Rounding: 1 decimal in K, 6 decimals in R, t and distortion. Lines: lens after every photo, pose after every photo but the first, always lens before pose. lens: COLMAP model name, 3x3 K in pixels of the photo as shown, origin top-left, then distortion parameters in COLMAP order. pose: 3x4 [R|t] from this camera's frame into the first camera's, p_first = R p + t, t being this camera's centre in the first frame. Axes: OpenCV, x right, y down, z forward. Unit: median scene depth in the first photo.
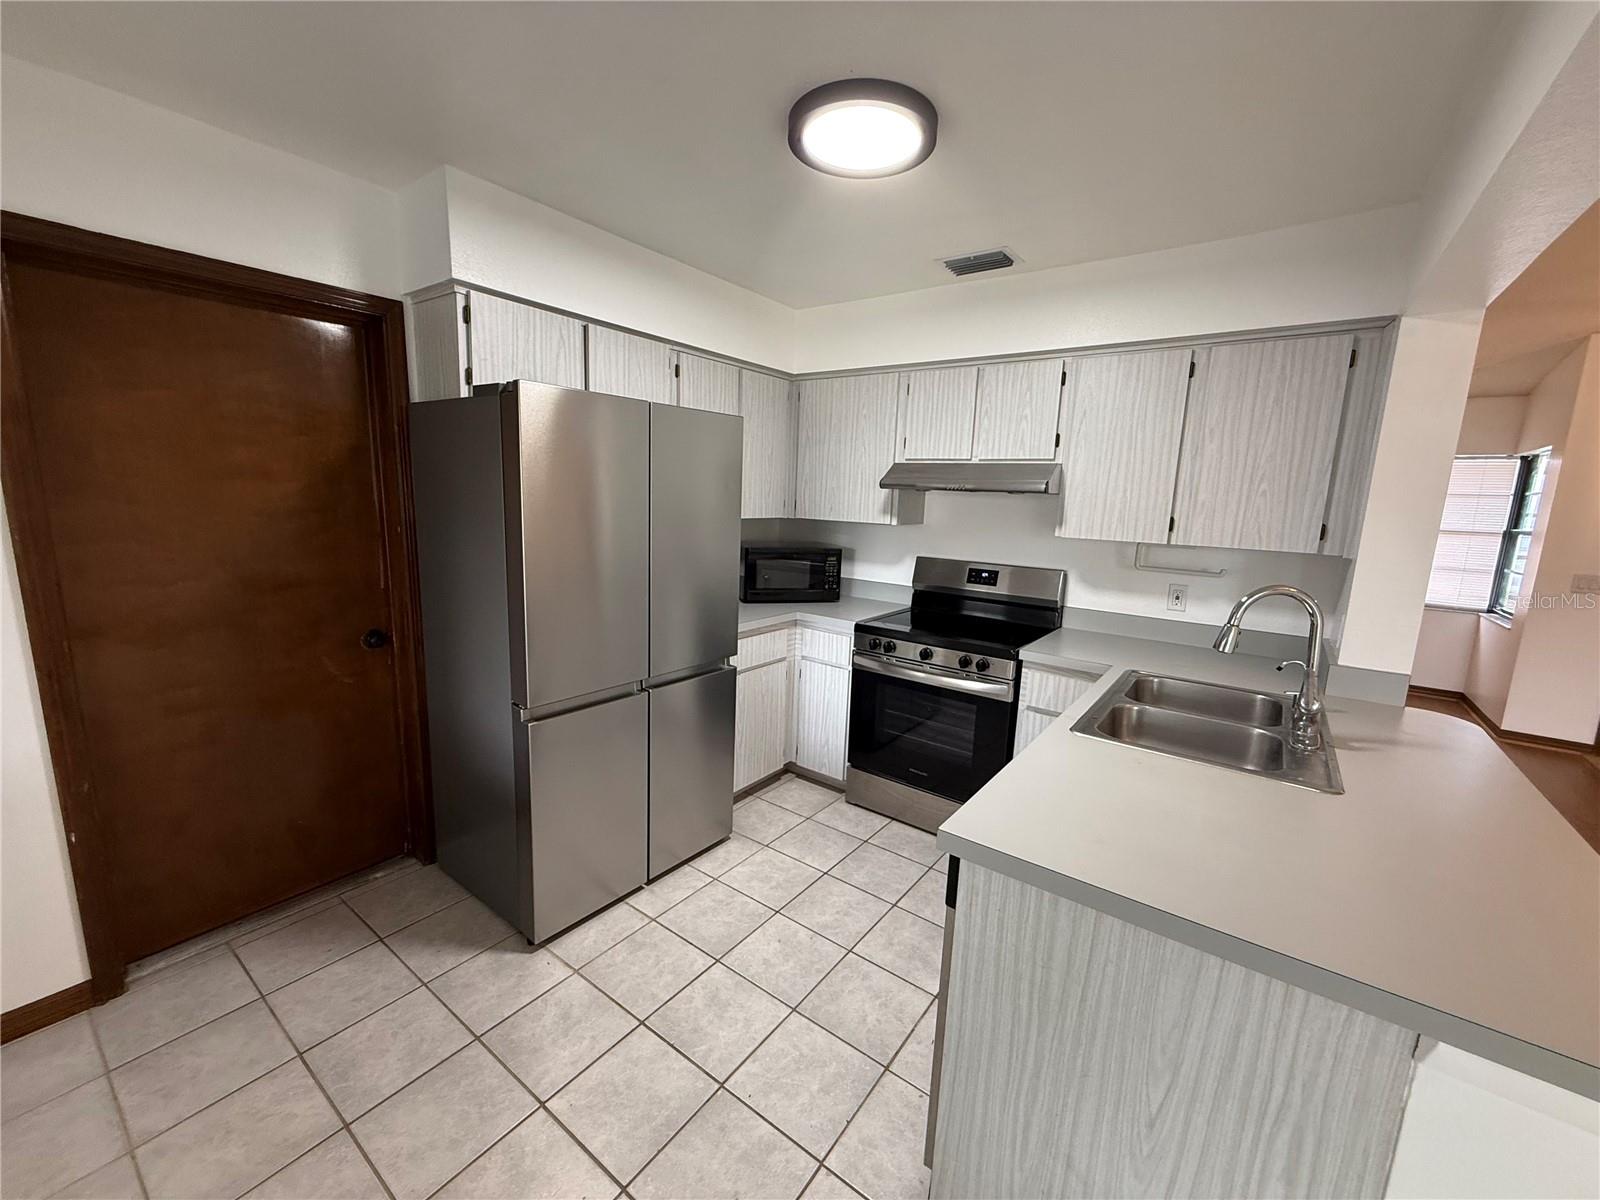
lens RADIAL K [[636.0, 0, 797.4], [0, 636.0, 601.5], [0, 0, 1]] dist [-0.000114, 0.000180]
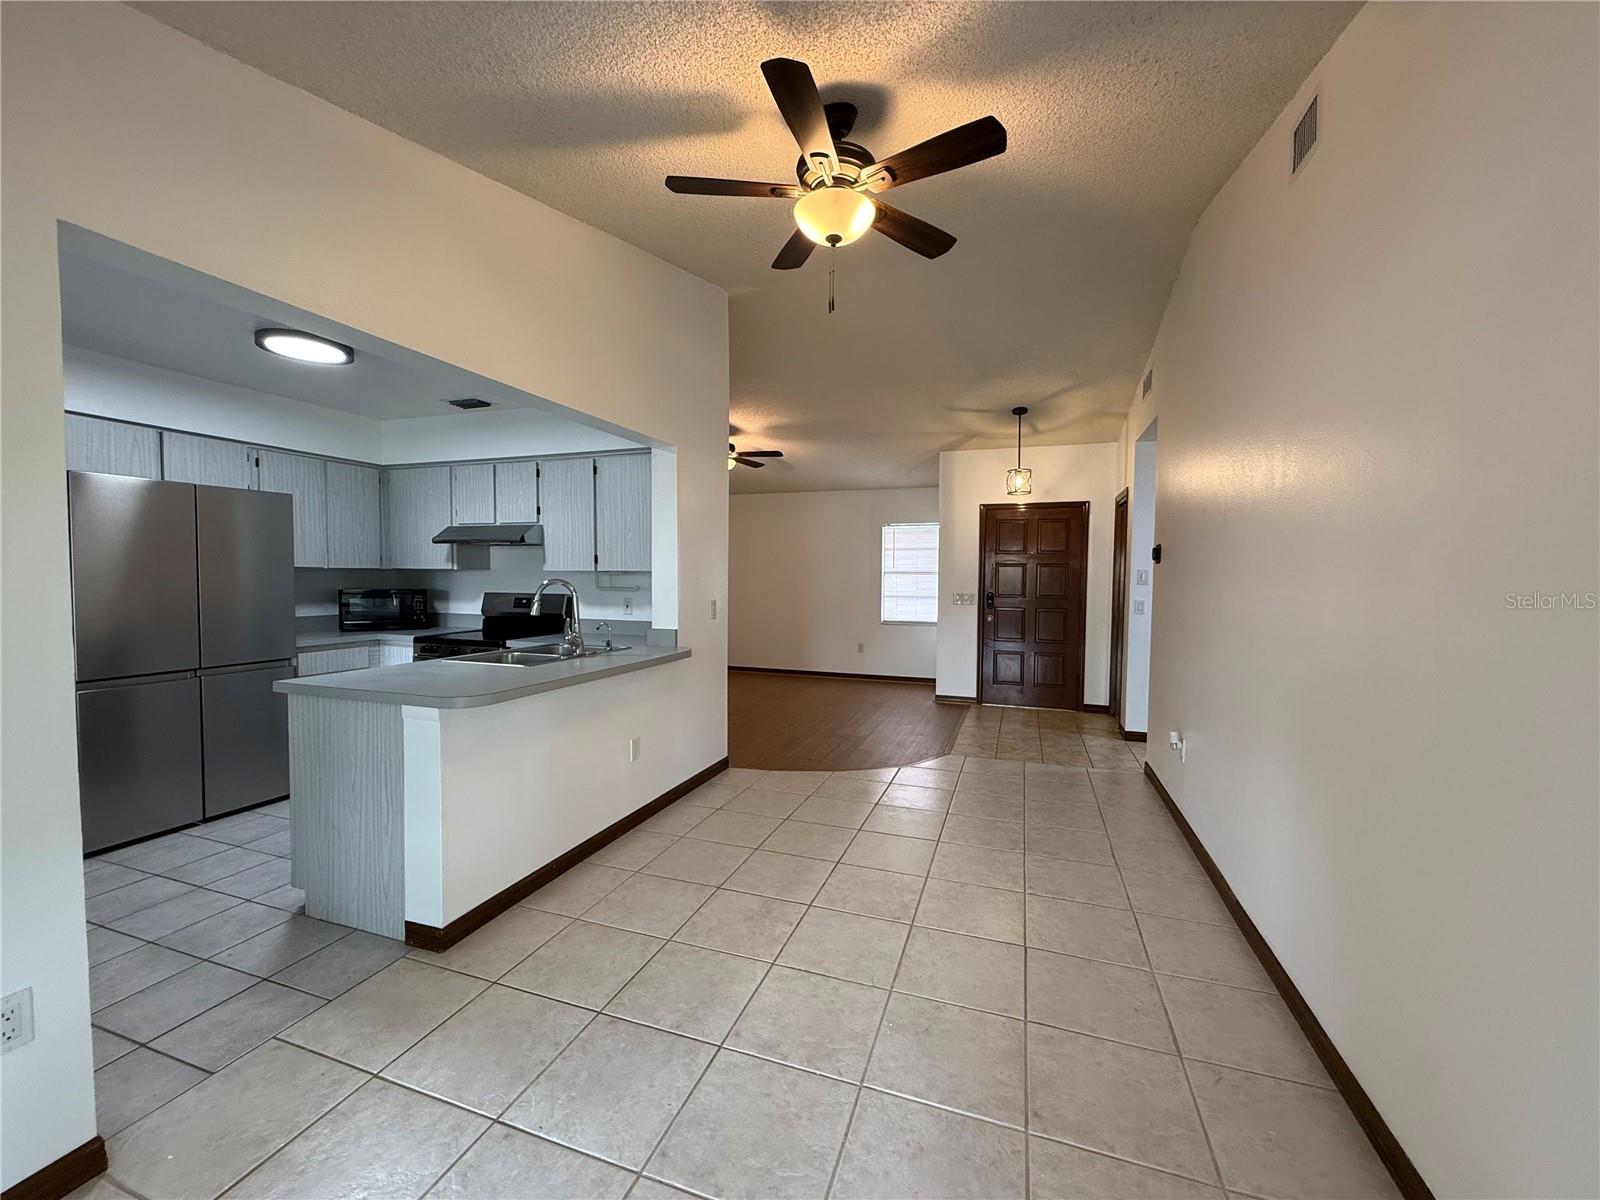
lens RADIAL K [[636.0, 0, 797.4], [0, 636.0, 601.5], [0, 0, 1]] dist [-0.000114, 0.000180]
pose [[0.954903, -0.040075, 0.294202, 0.571467], [0.074862, 0.991334, -0.107945, 0.201016], [-0.287326, 0.125102, 0.949628, -0.699265]]
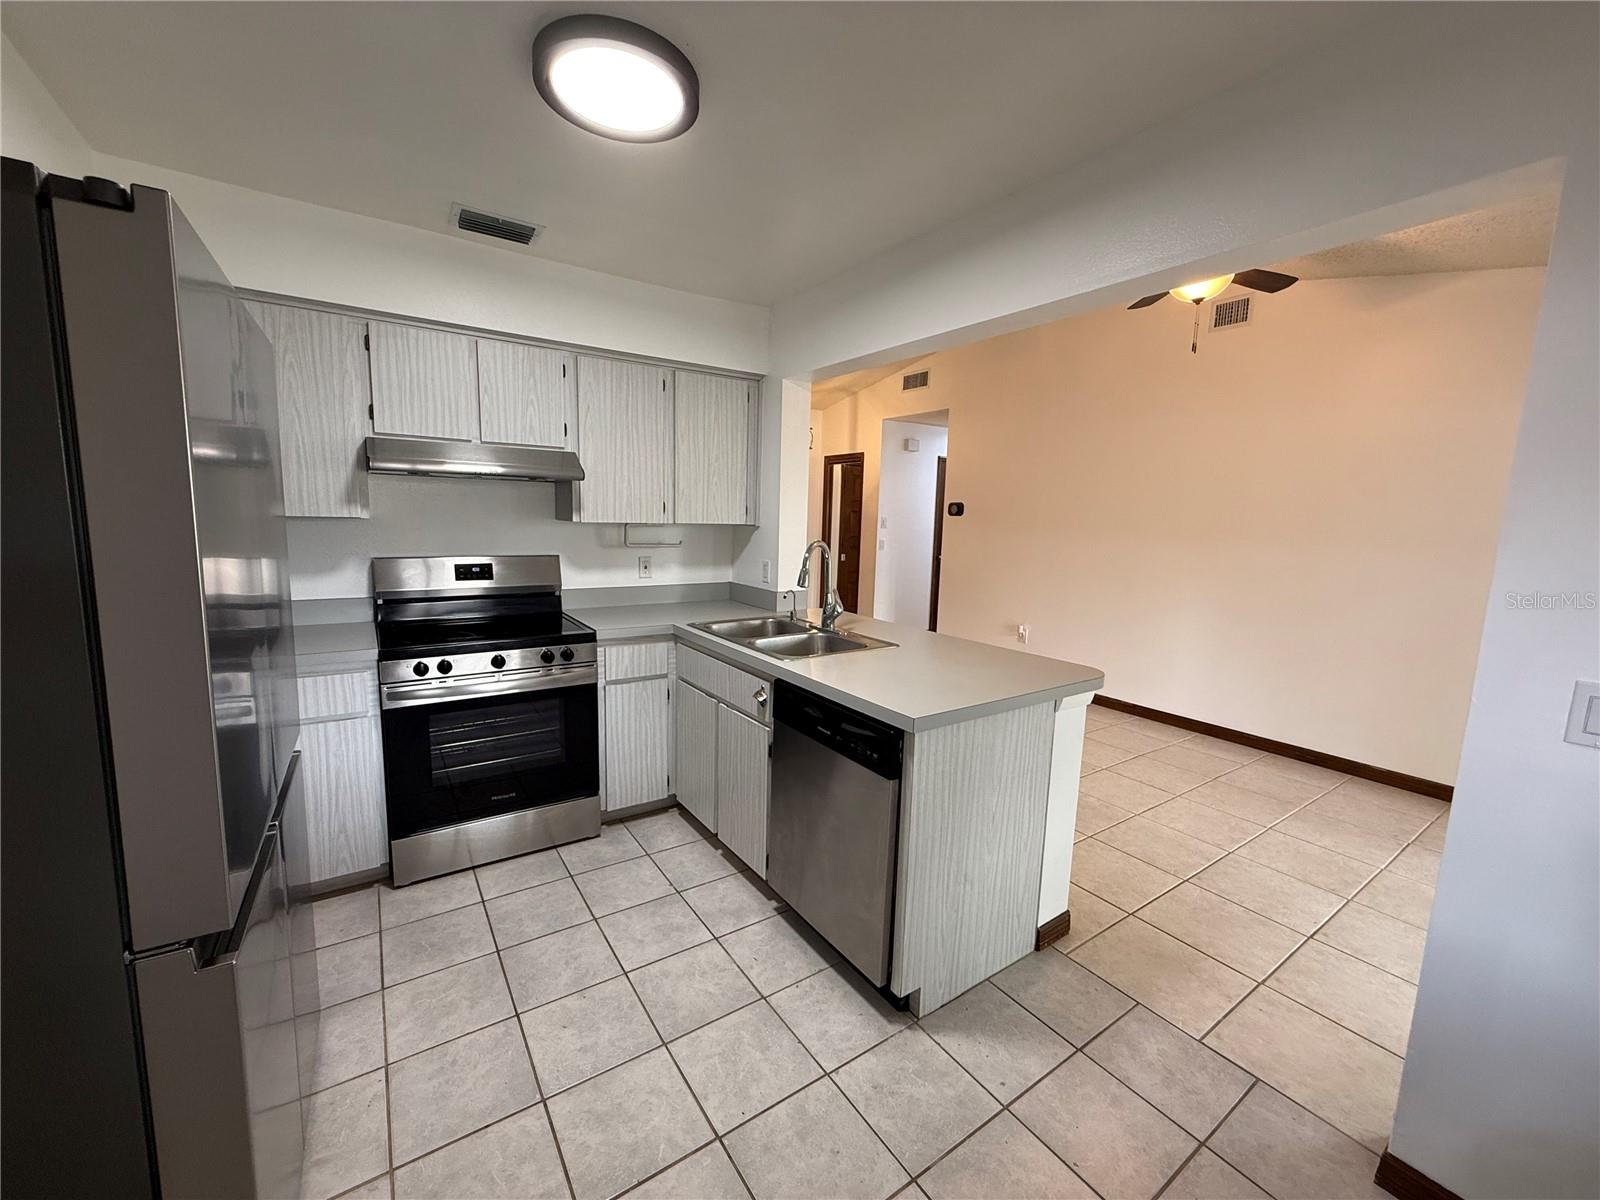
lens RADIAL K [[636.0, 0, 797.4], [0, 636.0, 601.5], [0, 0, 1]] dist [-0.000114, 0.000180]
pose [[0.328903, -0.156850, 0.931247, -0.502238], [0.144700, 0.982836, 0.114434, -0.042497], [-0.933212, 0.097114, 0.345954, 0.323759]]
